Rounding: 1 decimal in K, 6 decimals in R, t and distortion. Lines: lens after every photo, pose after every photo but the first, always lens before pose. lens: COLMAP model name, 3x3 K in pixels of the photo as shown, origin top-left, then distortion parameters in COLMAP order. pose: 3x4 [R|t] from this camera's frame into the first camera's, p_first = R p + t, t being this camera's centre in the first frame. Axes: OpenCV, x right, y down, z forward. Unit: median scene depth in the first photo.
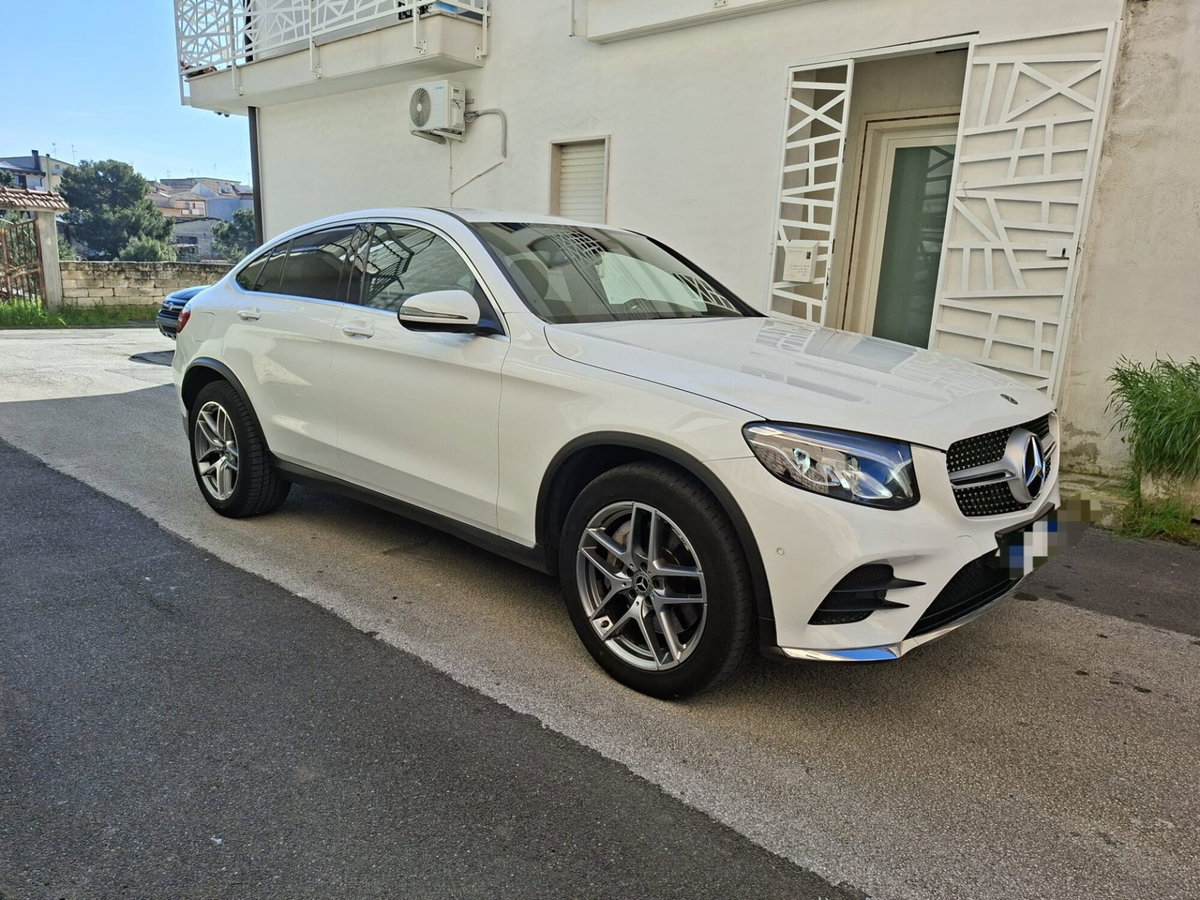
lens RADIAL K [[833.7, 0, 605.5], [0, 833.7, 458.3], [0, 0, 1]] dist [0.058165, -0.057246]
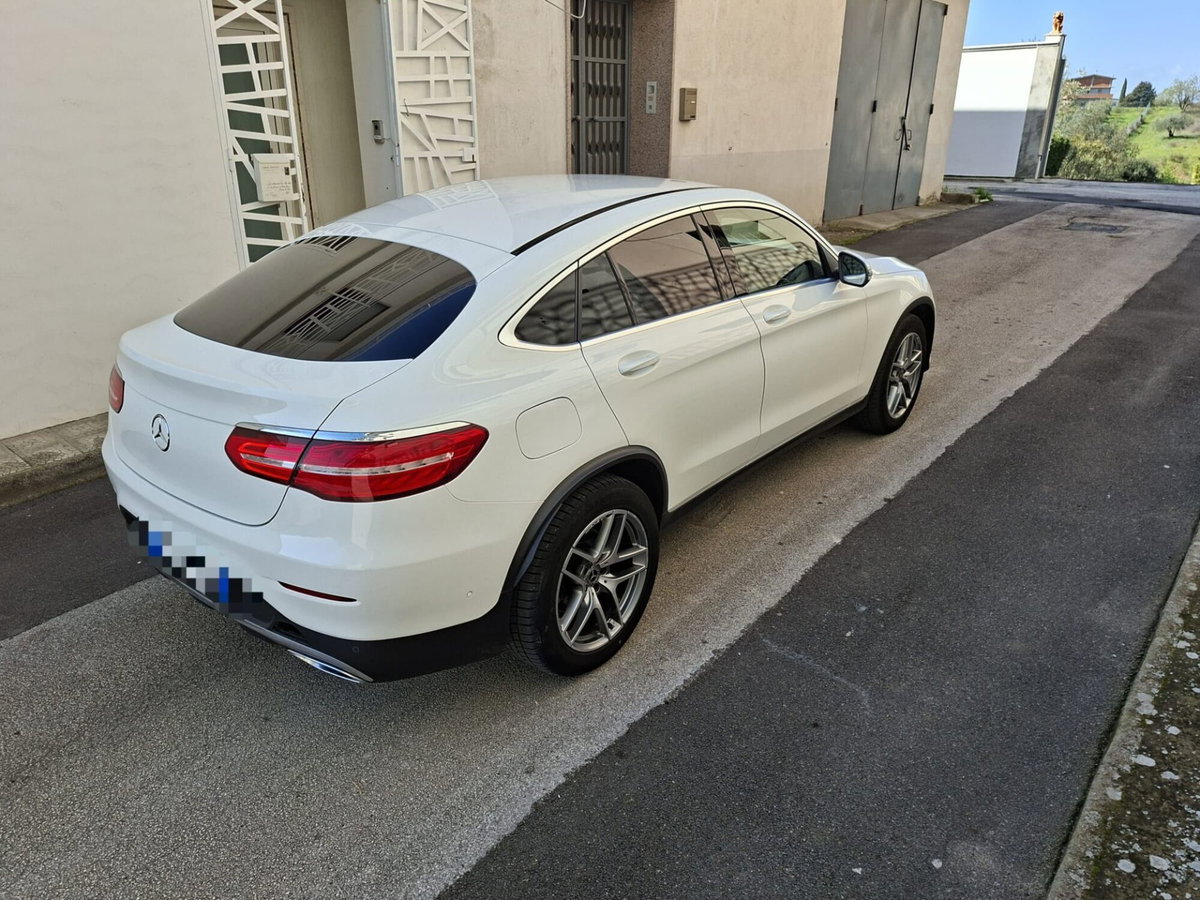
lens RADIAL K [[833.7, 0, 598.9], [0, 833.7, 448.5], [0, 0, 1]] dist [0.058165, -0.057246]
pose [[-0.056217, -0.406552, 0.911896, -0.877368], [0.215586, 0.886852, 0.408677, -0.322795], [-0.974865, 0.219567, 0.037791, 0.812535]]
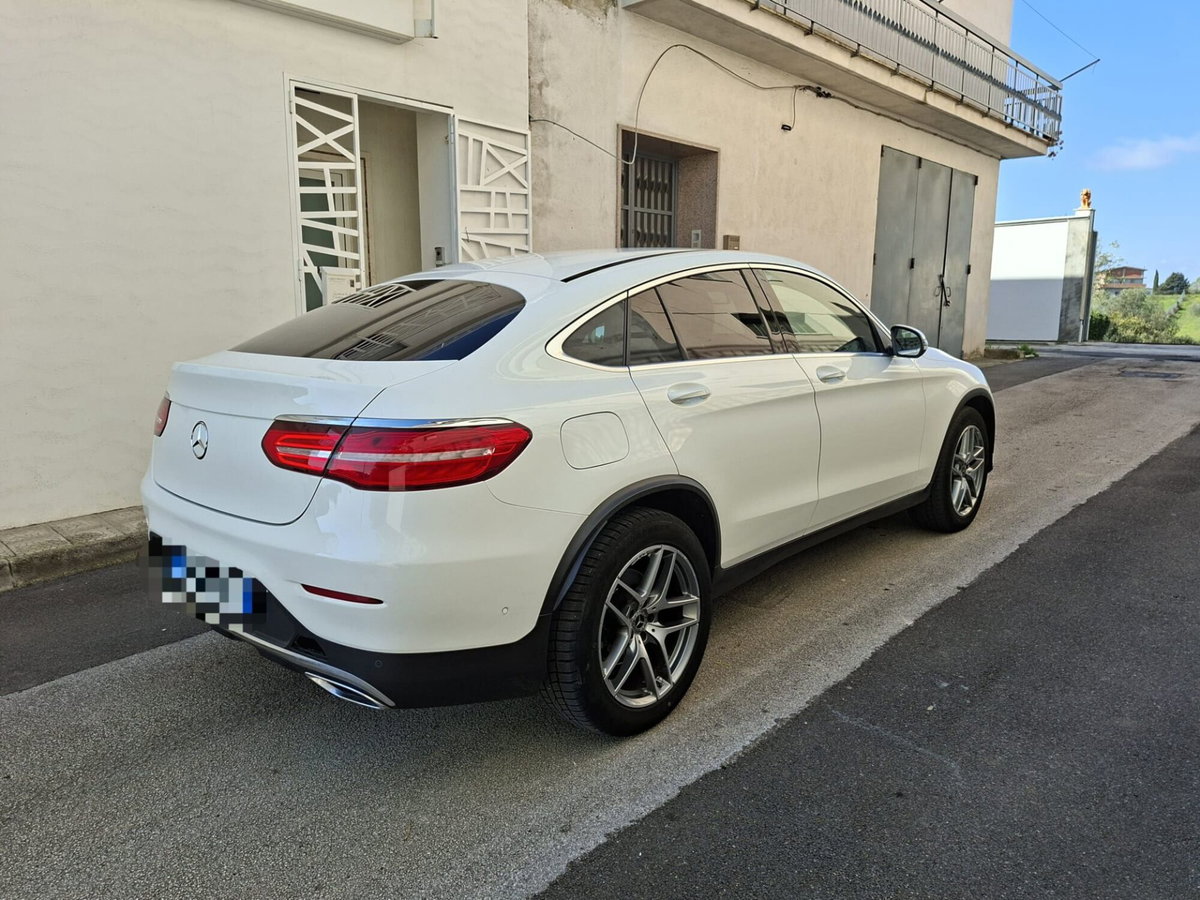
lens RADIAL K [[833.7, 0, 598.1], [0, 833.7, 440.9], [0, 0, 1]] dist [0.058165, -0.057246]
pose [[-0.000099, -0.201679, 0.979452, -0.880651], [0.219695, 0.955518, 0.196773, -0.228619], [-0.975569, 0.215200, 0.044213, 0.835578]]
